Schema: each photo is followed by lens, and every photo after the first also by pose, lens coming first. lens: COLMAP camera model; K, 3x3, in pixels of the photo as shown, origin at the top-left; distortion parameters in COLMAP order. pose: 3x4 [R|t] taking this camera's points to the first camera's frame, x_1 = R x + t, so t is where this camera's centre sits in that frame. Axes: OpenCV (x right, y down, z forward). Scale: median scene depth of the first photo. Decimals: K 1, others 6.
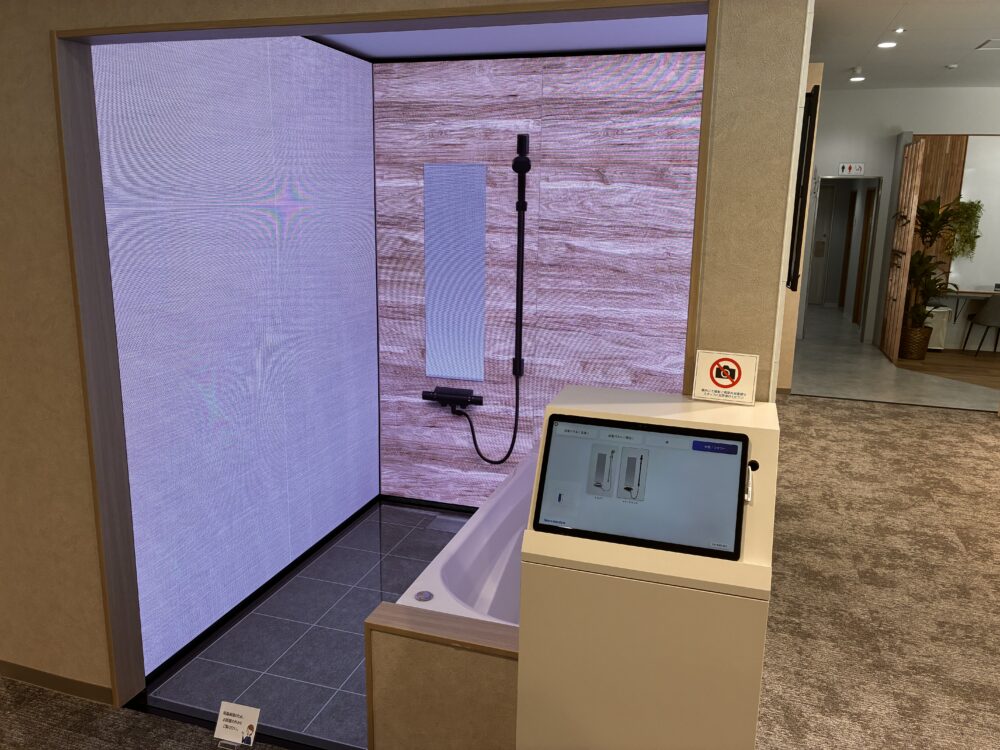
lens RADIAL K [[769.3, 0, 500.0], [0, 769.3, 375.0], [0, 0, 1]] dist [0.006325, 0.000184]
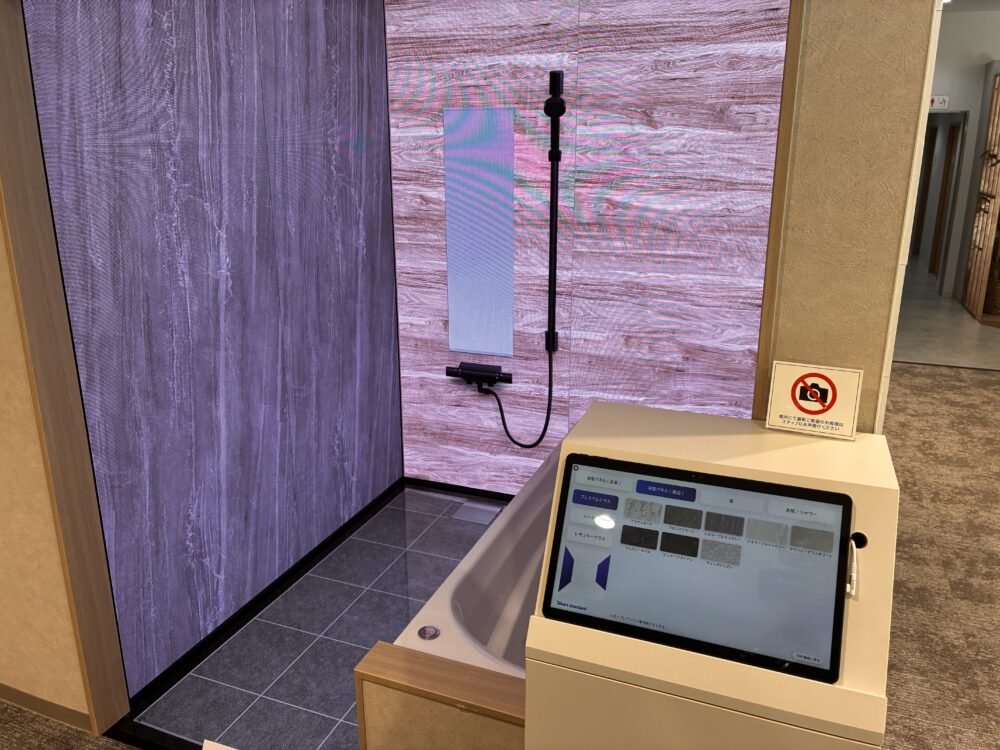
lens RADIAL K [[744.7, 0, 496.5], [0, 744.7, 361.9], [0, 0, 1]] dist [0.029640, -0.055284]
pose [[0.997143, -0.001485, -0.075527, 0.025488], [0.006051, 0.998164, 0.060265, -0.039096], [0.075299, -0.060550, 0.995321, 0.145463]]
